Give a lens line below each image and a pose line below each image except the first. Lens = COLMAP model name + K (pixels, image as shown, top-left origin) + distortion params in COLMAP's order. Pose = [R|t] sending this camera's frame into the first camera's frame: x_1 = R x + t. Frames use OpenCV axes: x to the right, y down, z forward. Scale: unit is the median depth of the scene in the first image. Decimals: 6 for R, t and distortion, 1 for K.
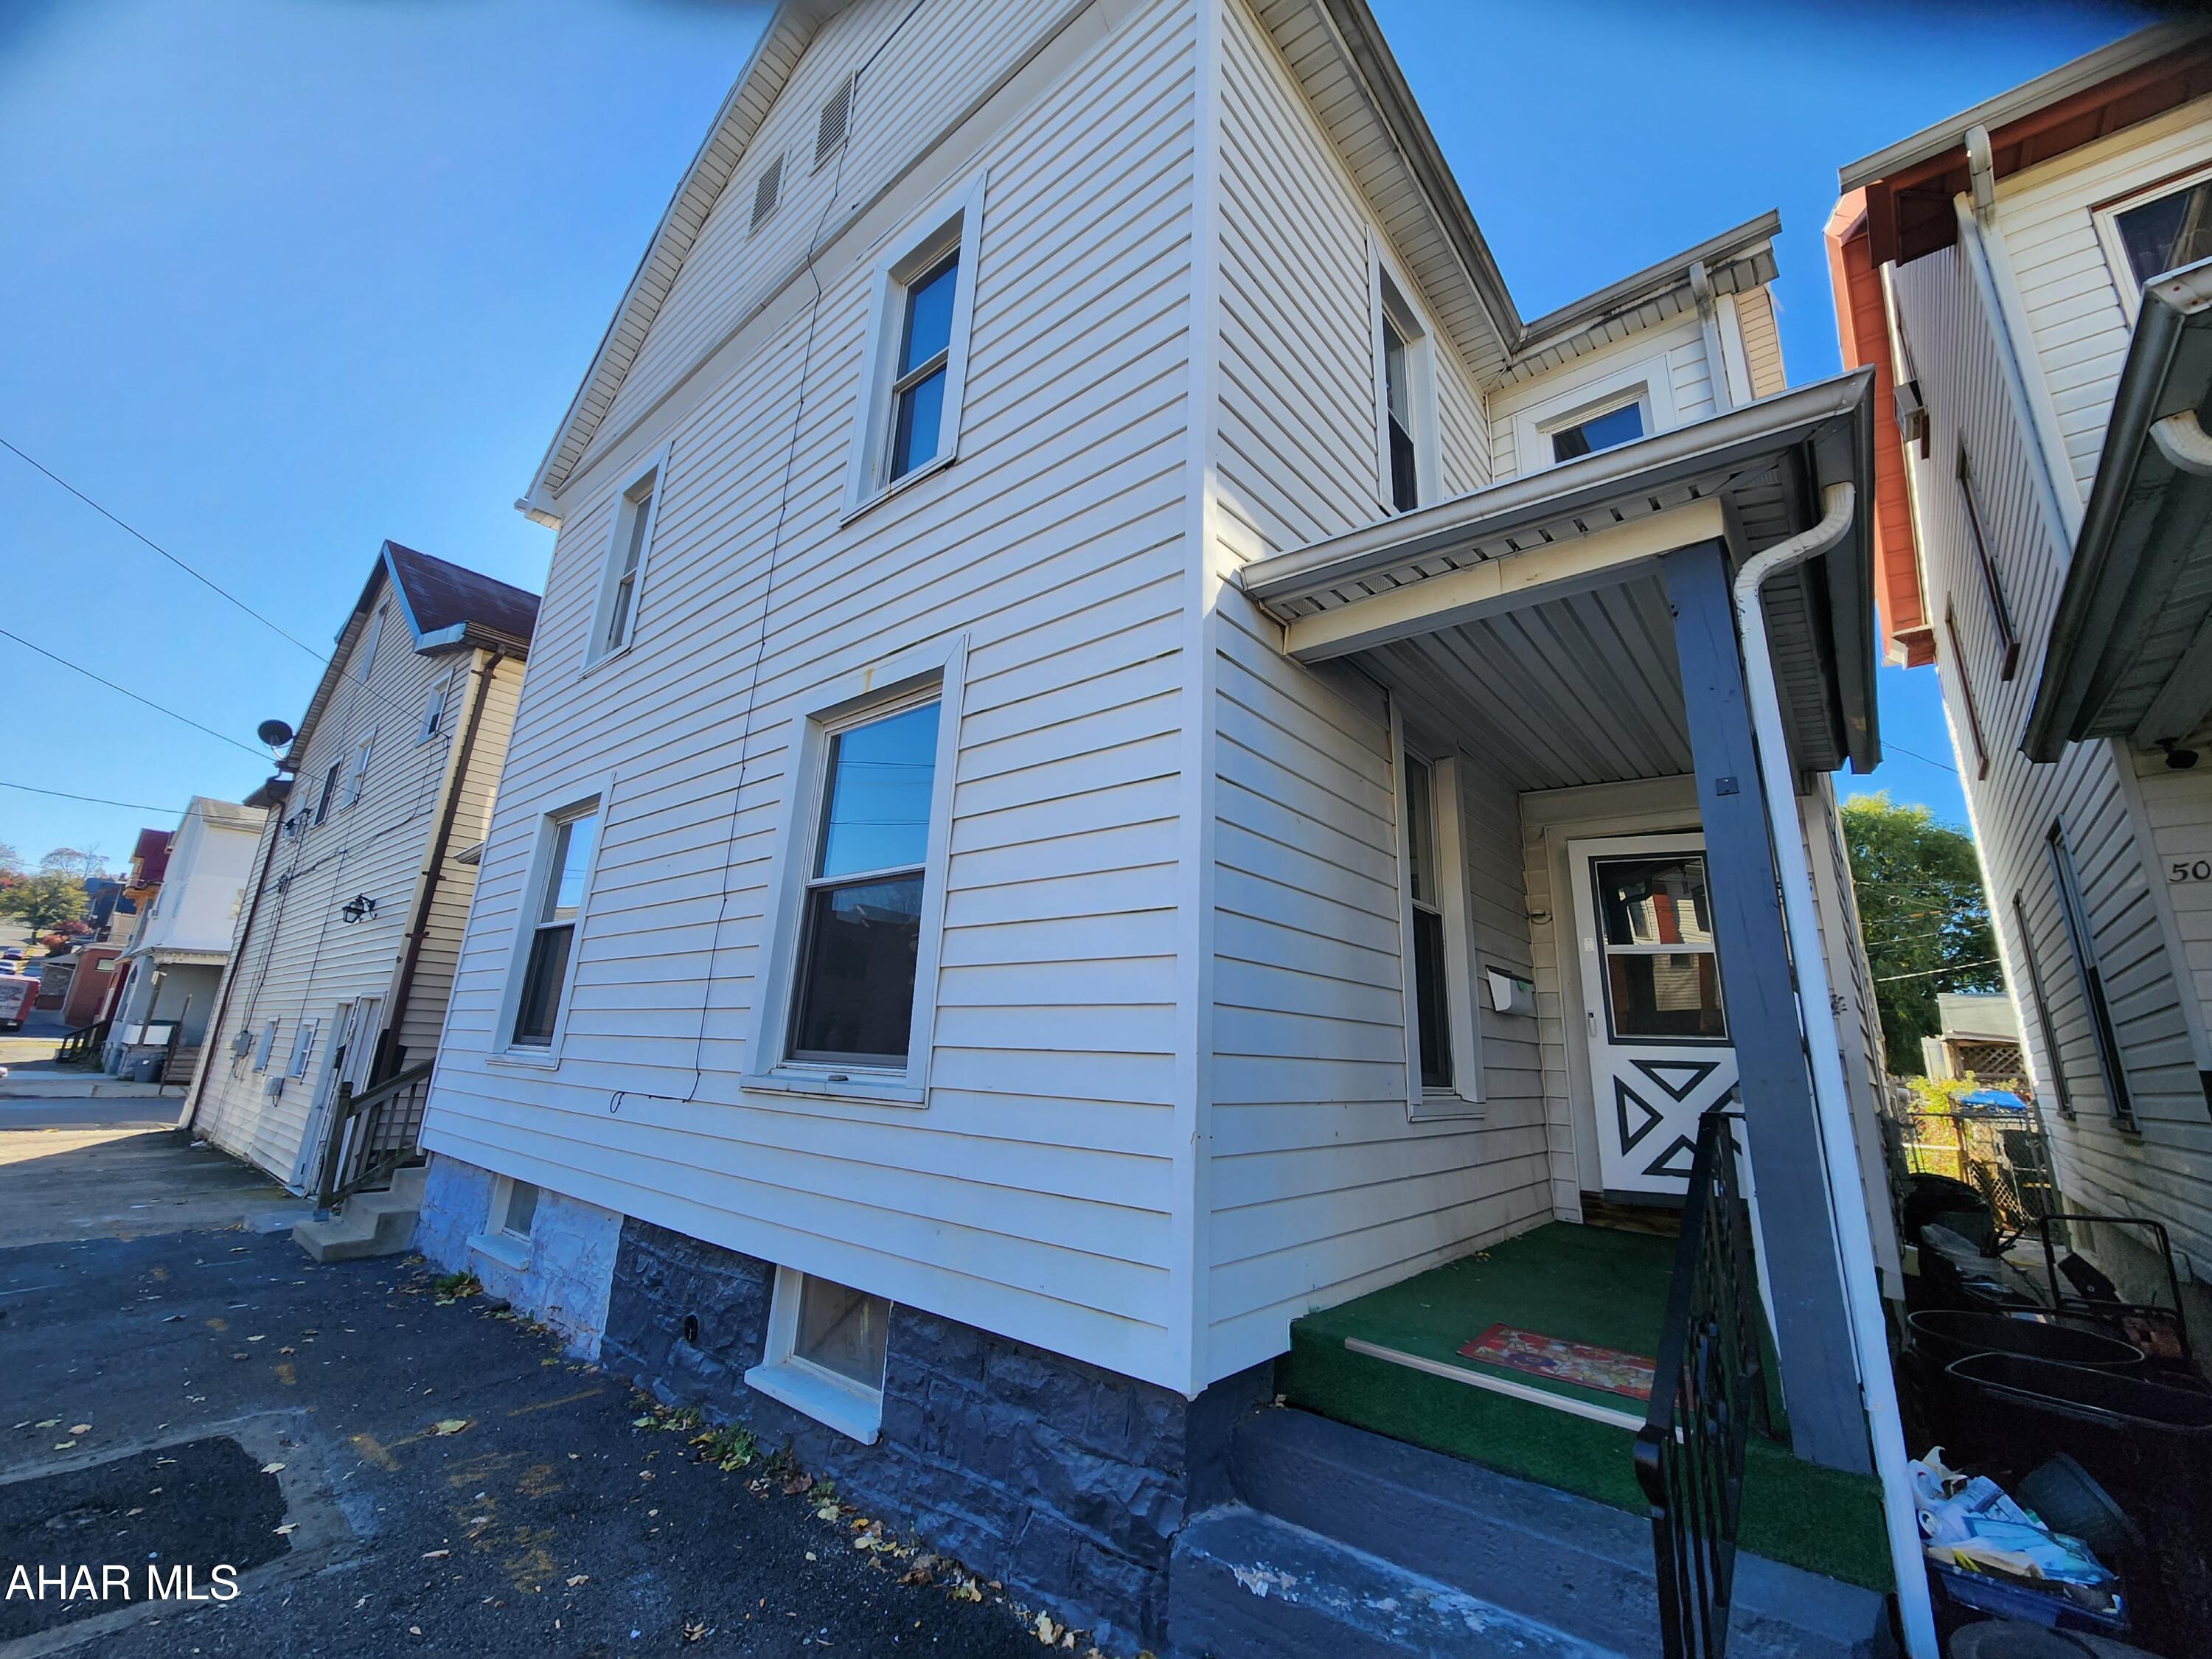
lens RADIAL K [[913.8, 0, 1104.1], [0, 913.8, 803.8], [0, 0, 1]] dist [-0.003353, 0.000322]
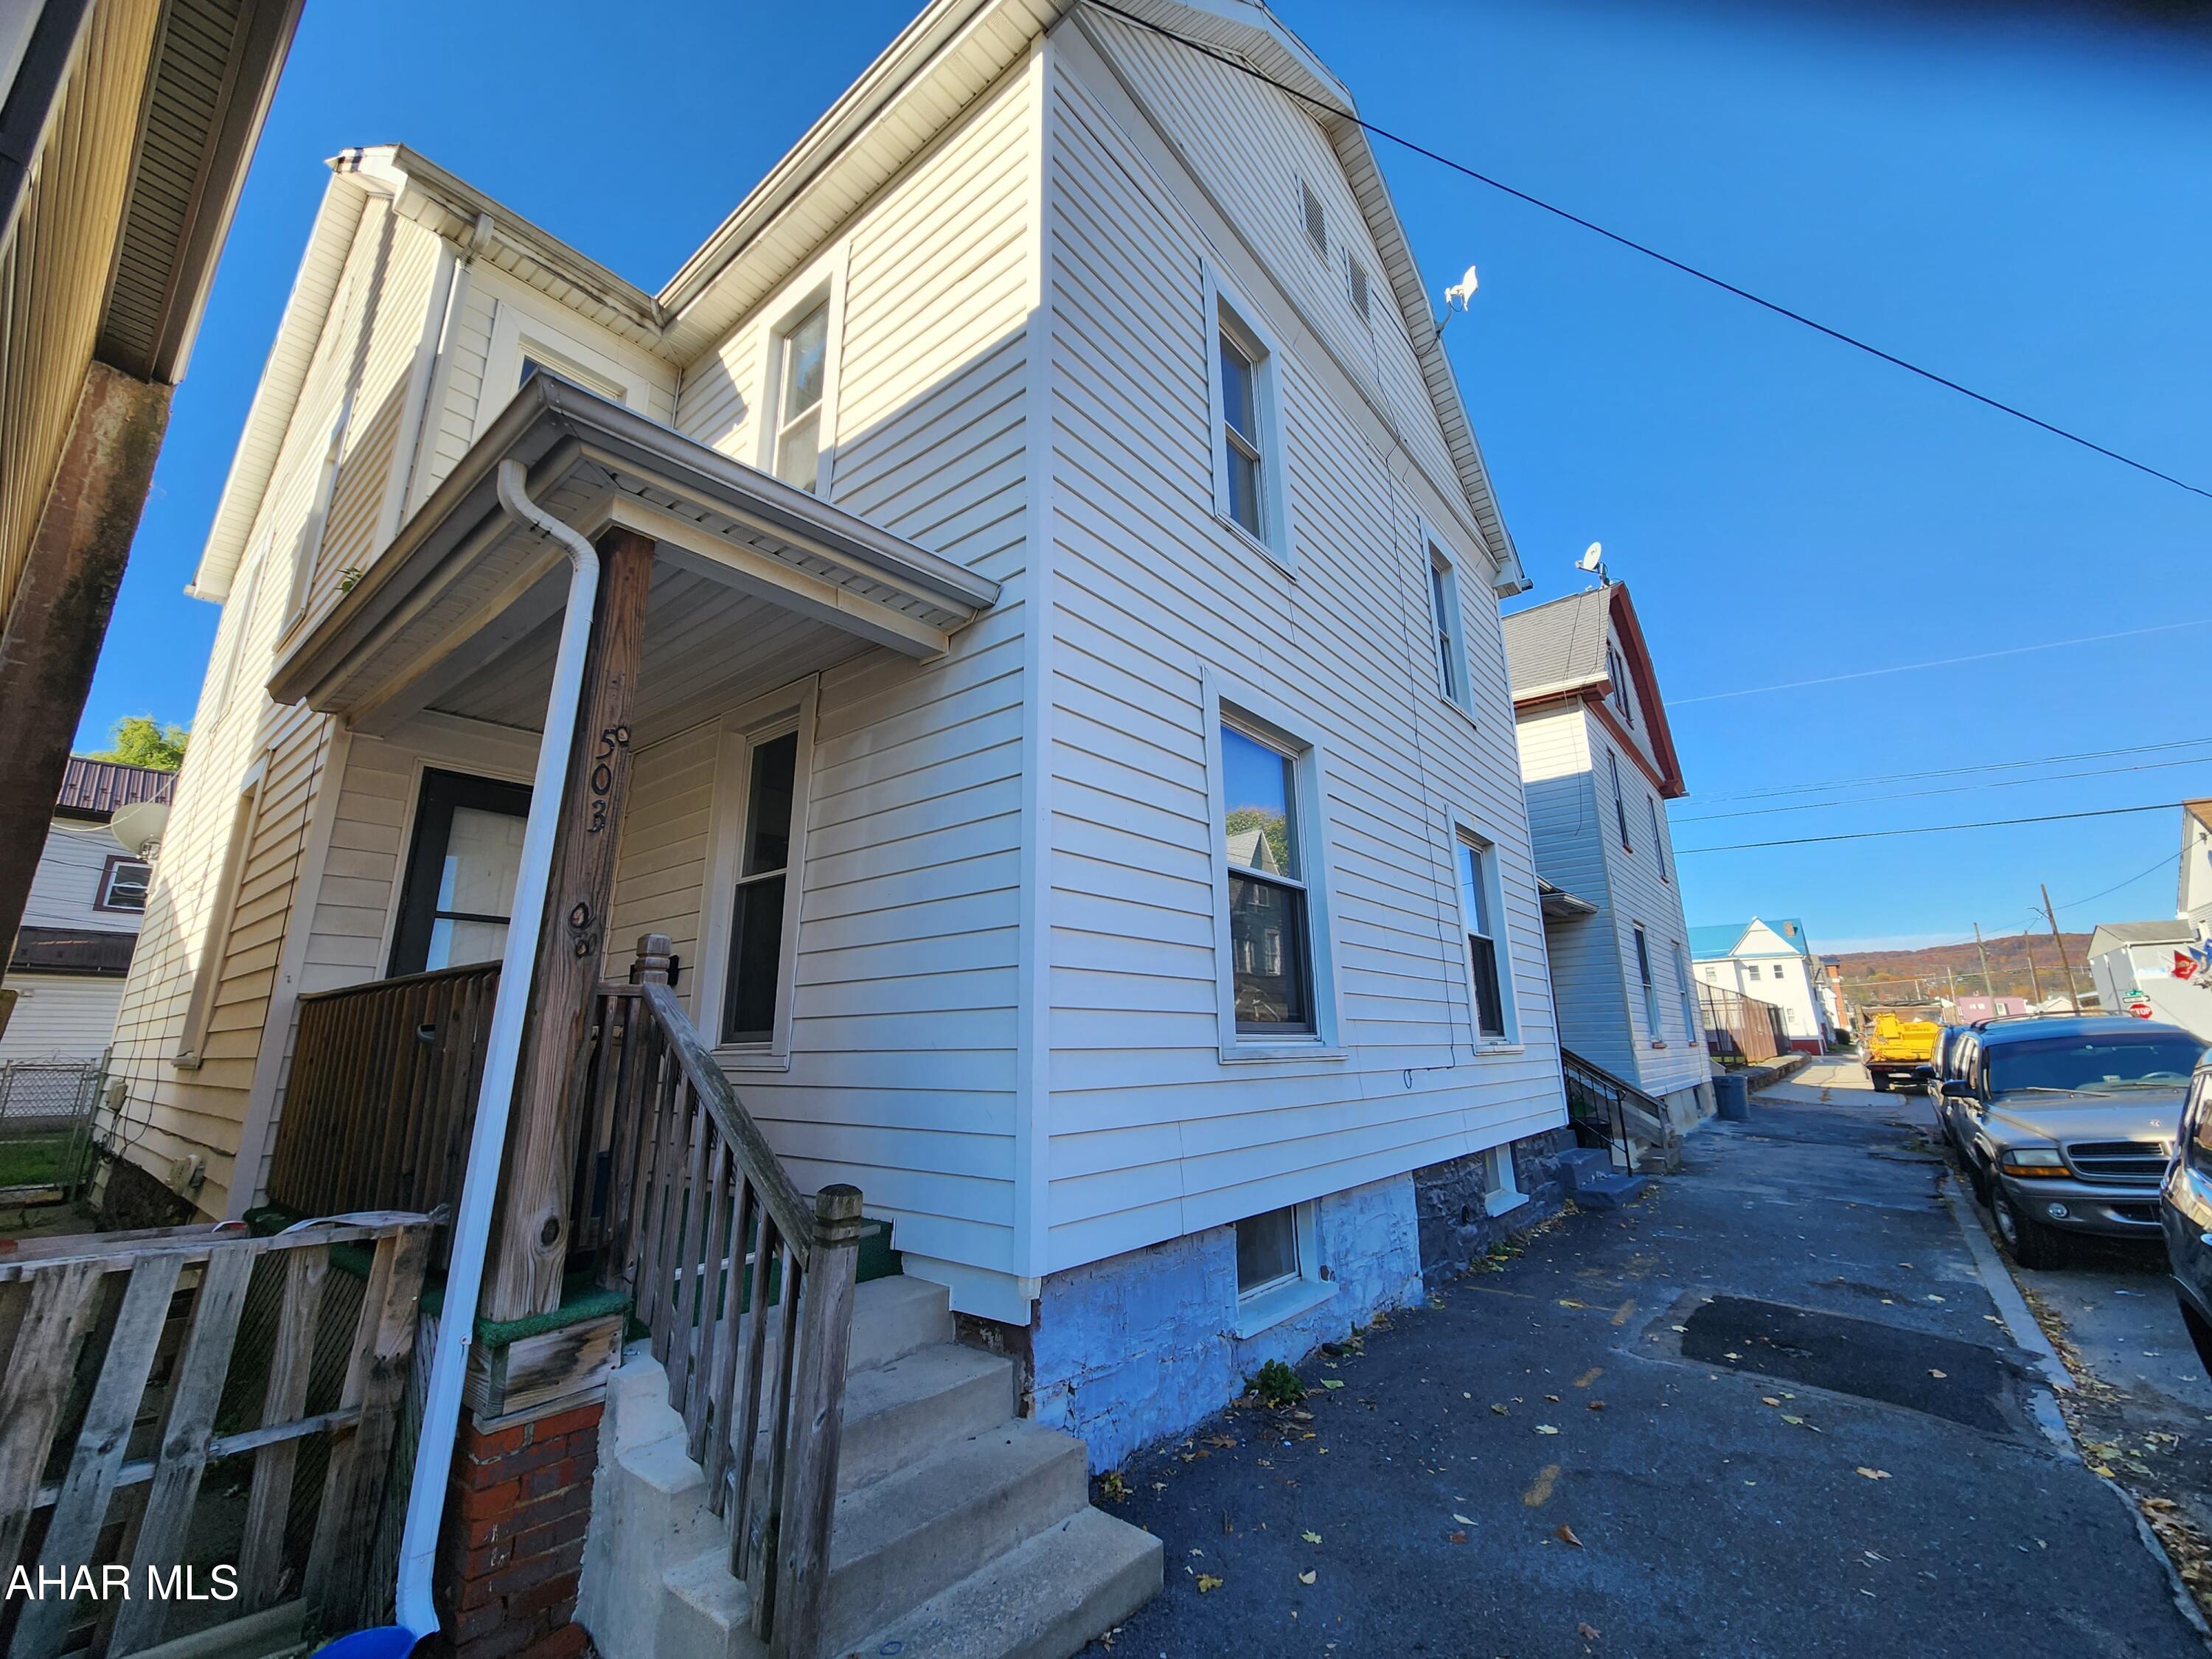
lens RADIAL K [[913.8, 0, 1104.1], [0, 913.8, 803.8], [0, 0, 1]] dist [-0.003353, 0.000322]
pose [[-0.027378, 0.222719, 0.974498, -2.324683], [-0.261512, 0.939317, -0.222026, 0.482354], [-0.964812, -0.260922, 0.032528, 1.924023]]
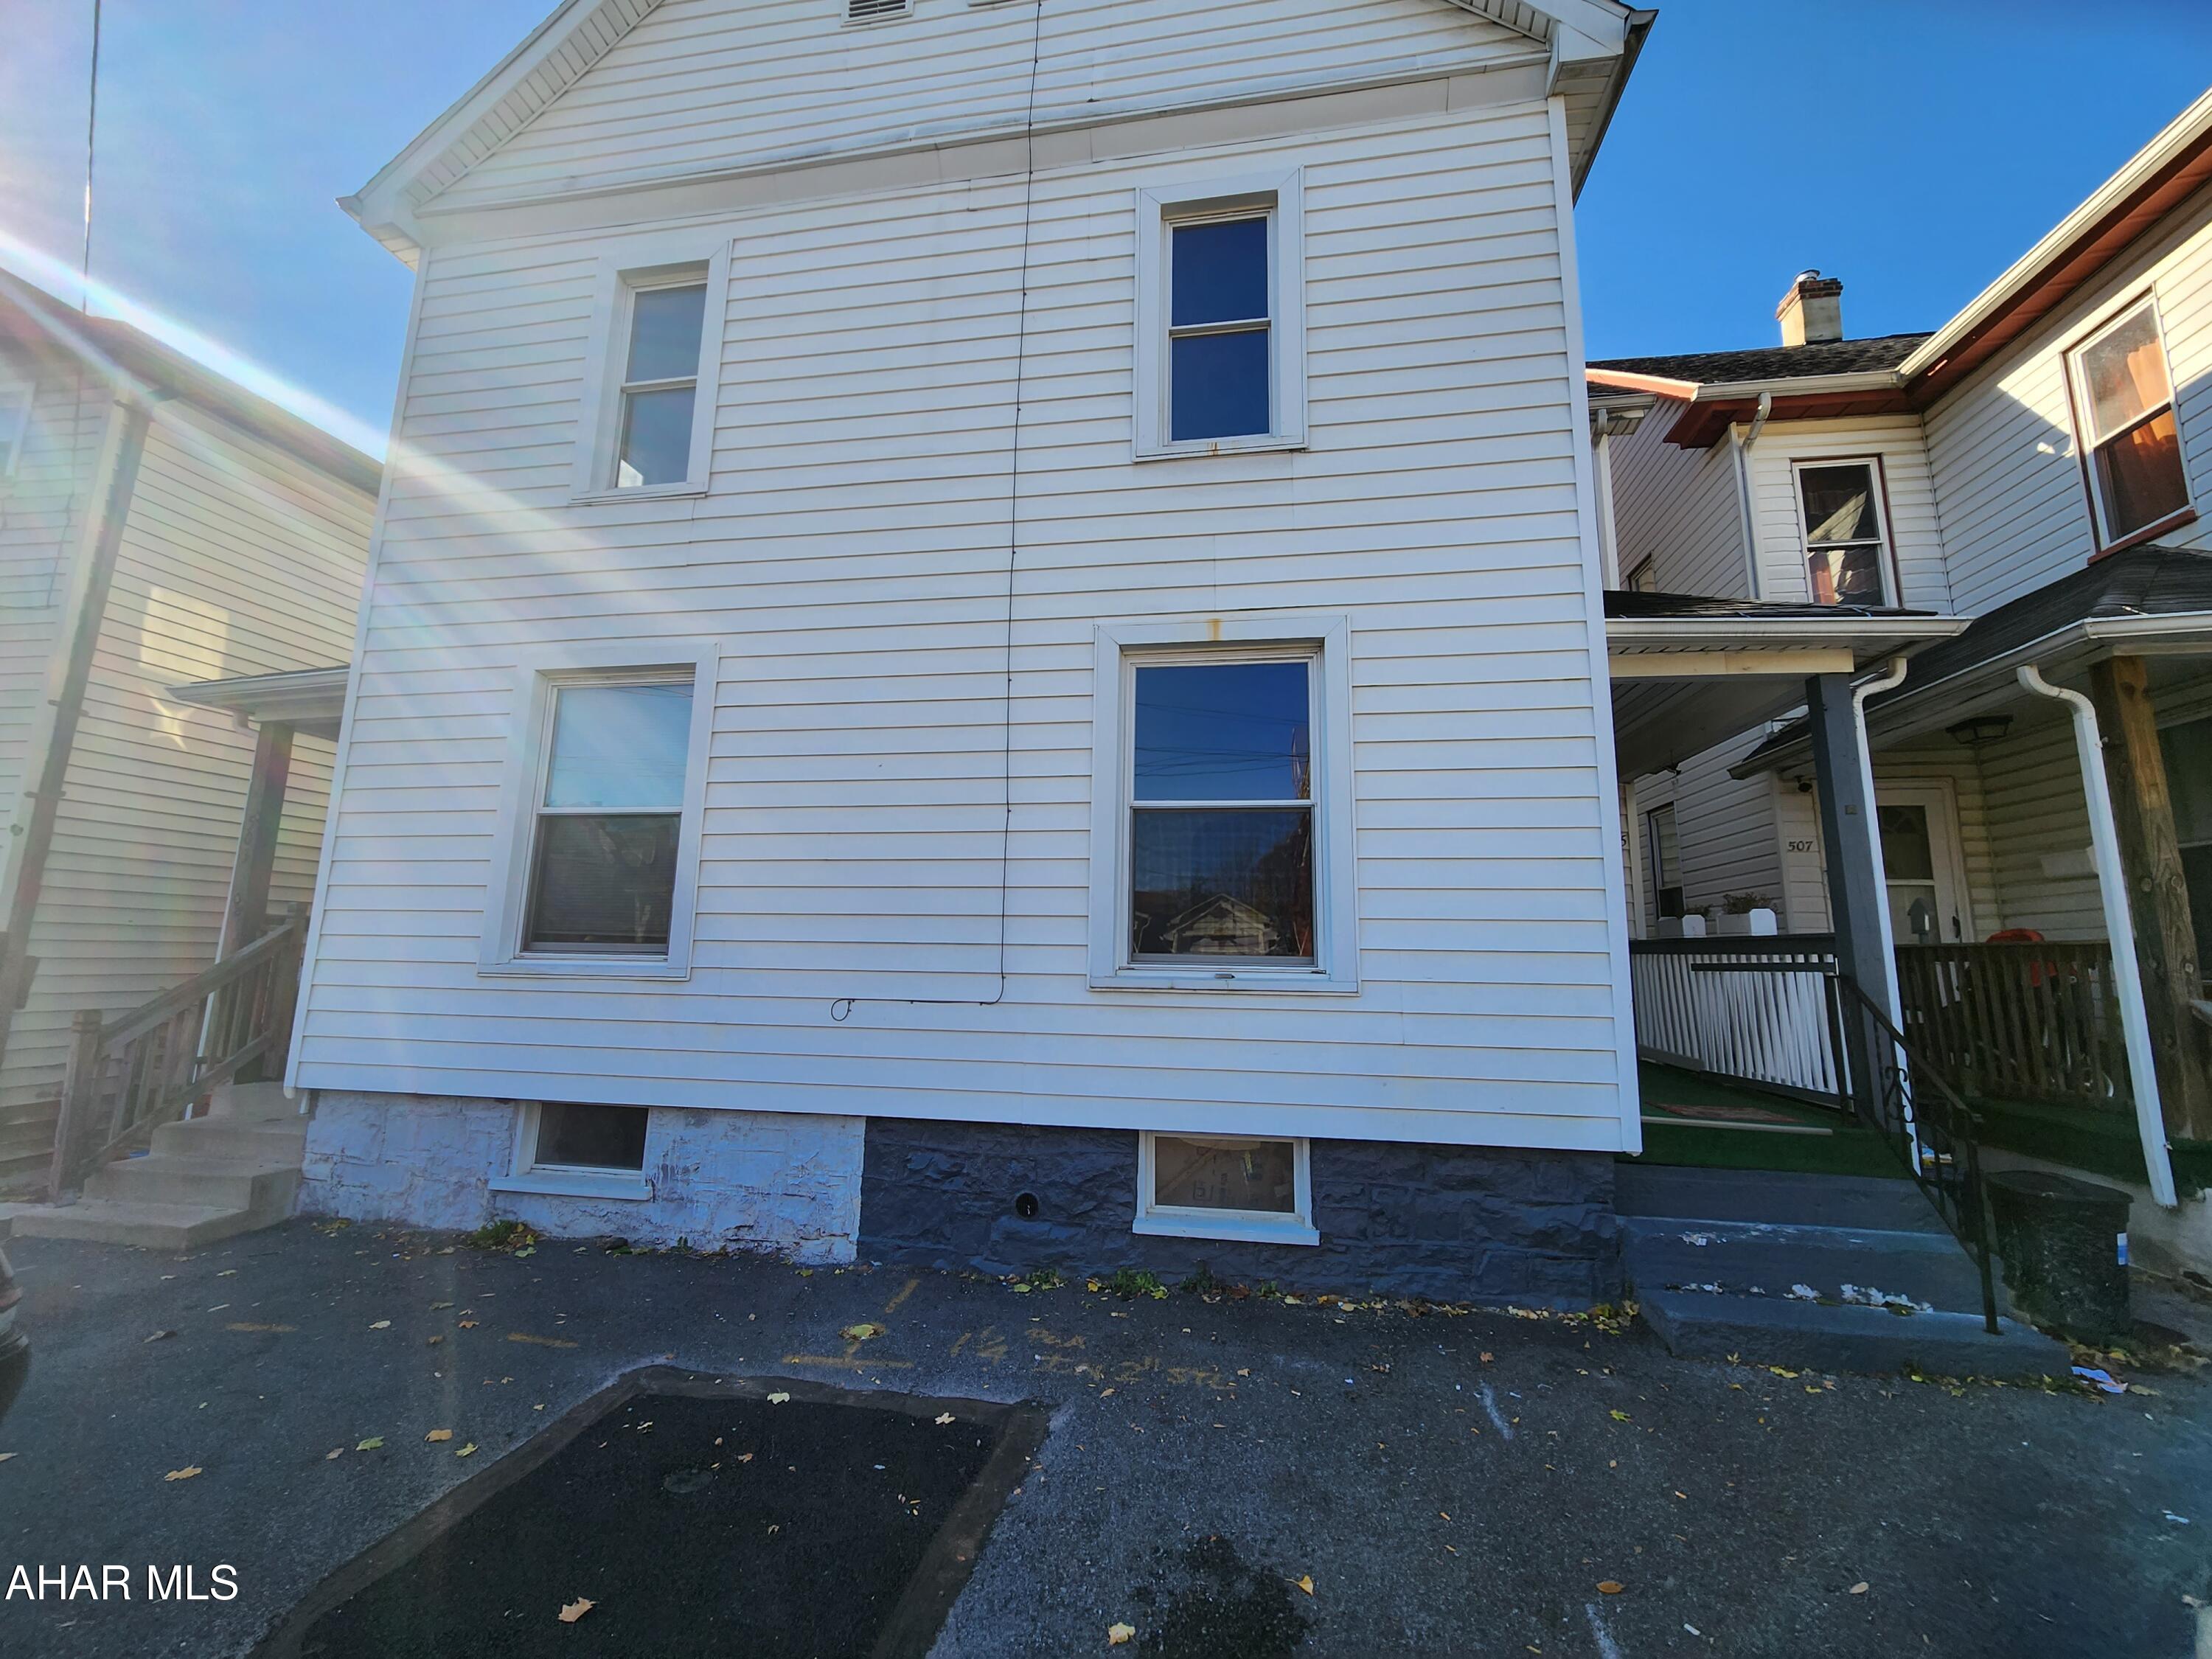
lens RADIAL K [[913.8, 0, 1104.1], [0, 913.8, 803.8], [0, 0, 1]] dist [-0.003353, 0.000322]
pose [[0.859446, 0.059905, 0.507705, -1.081275], [-0.120897, 0.988758, 0.087989, -0.006737], [-0.496726, -0.137001, 0.857026, 0.095888]]
